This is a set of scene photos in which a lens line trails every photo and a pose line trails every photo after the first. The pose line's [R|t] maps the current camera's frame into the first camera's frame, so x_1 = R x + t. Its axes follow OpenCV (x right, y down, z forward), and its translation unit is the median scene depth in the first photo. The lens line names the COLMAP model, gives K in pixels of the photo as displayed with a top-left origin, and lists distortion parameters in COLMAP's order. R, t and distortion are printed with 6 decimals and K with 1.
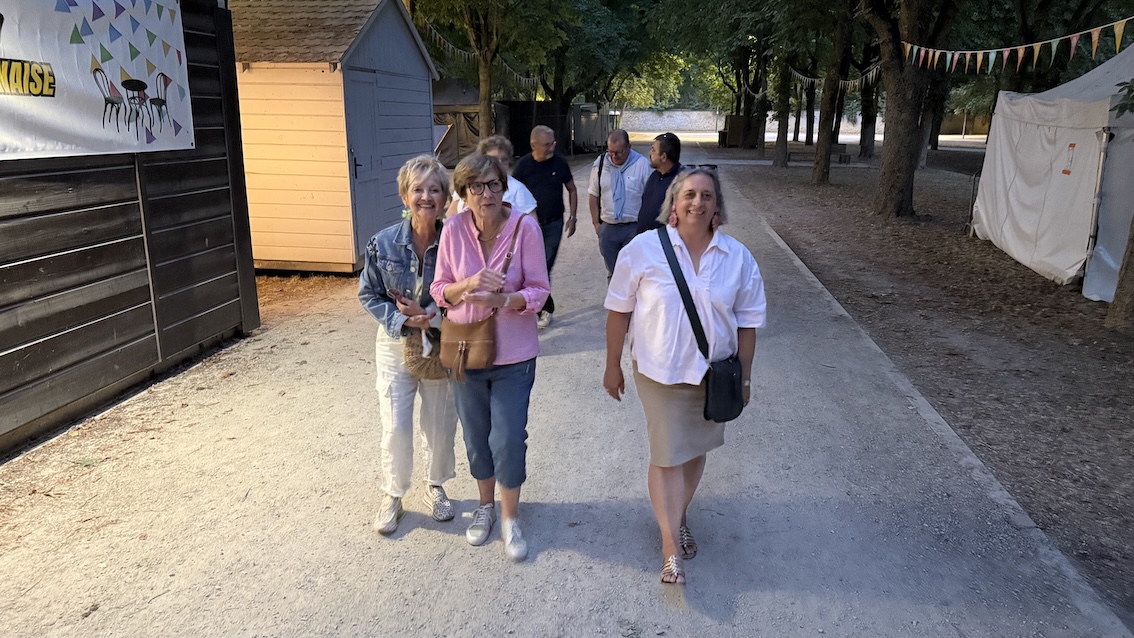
lens RADIAL K [[777.8, 0, 567.0], [0, 777.8, 319.0], [0, 0, 1]] dist [-0.000590, -0.002486]
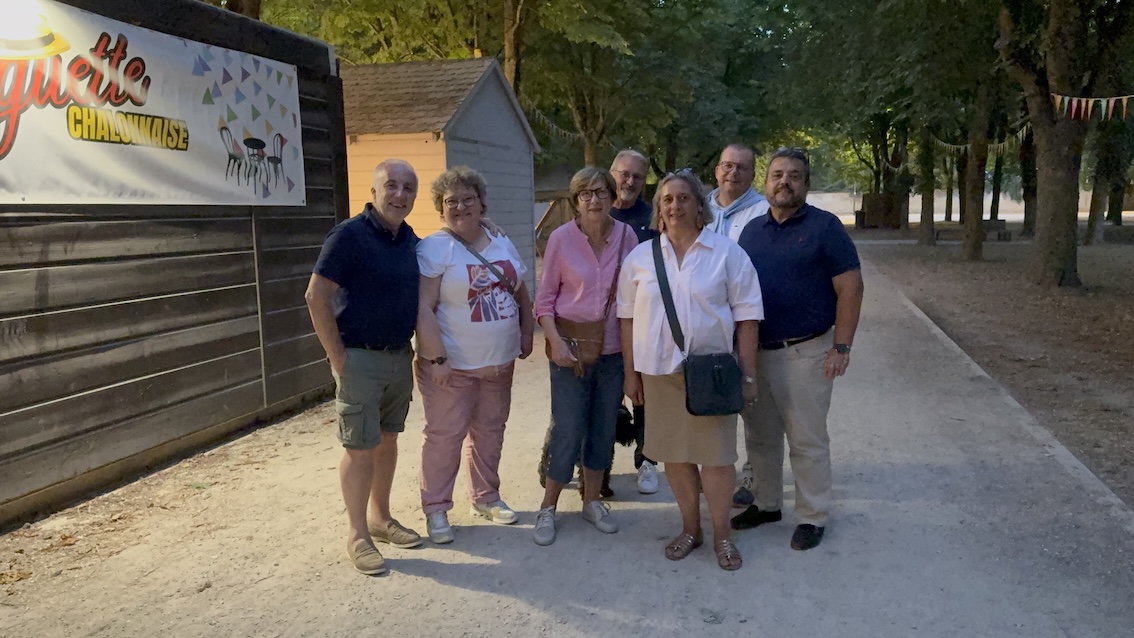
lens RADIAL K [[865.3, 0, 572.7], [0, 865.3, 322.3], [0, 0, 1]] dist [0.049023, -0.071286]
pose [[0.991426, -0.013955, -0.129922, 0.029473], [-0.002157, 0.992397, -0.123056, 0.088764], [0.130652, 0.122281, 0.983858, -0.091026]]
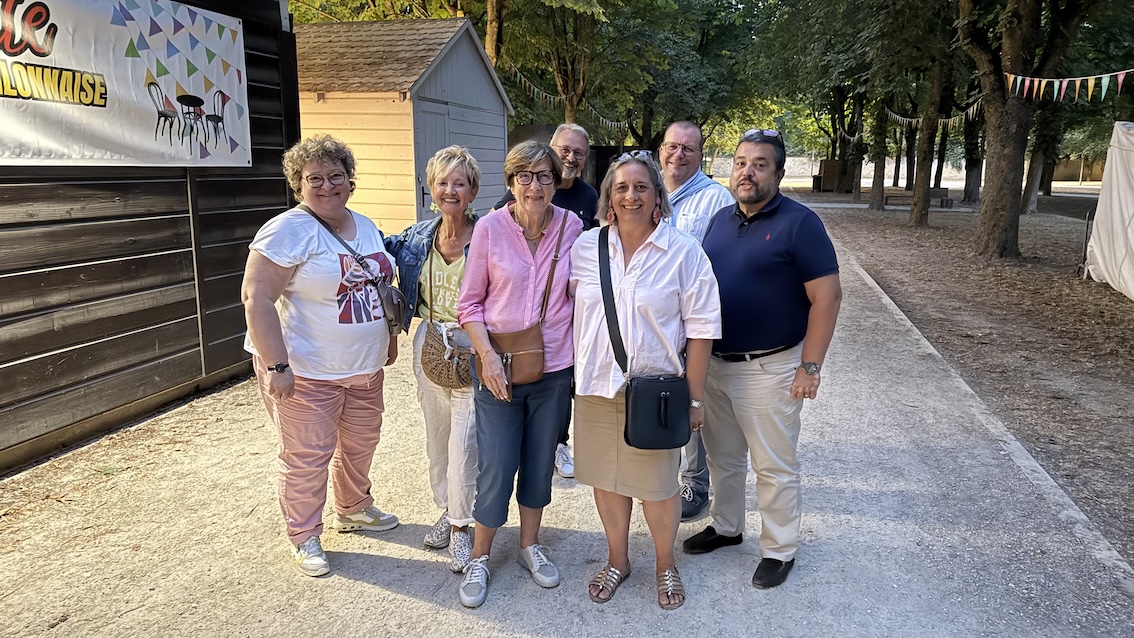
lens RADIAL K [[777.8, 0, 567.0], [0, 777.8, 319.0], [0, 0, 1]] dist [-0.000590, -0.002486]
pose [[0.993188, 0.020274, -0.114749, 0.052575], [-0.026998, 0.997989, -0.057351, 0.027585], [0.113355, 0.060058, 0.991738, 0.067058]]
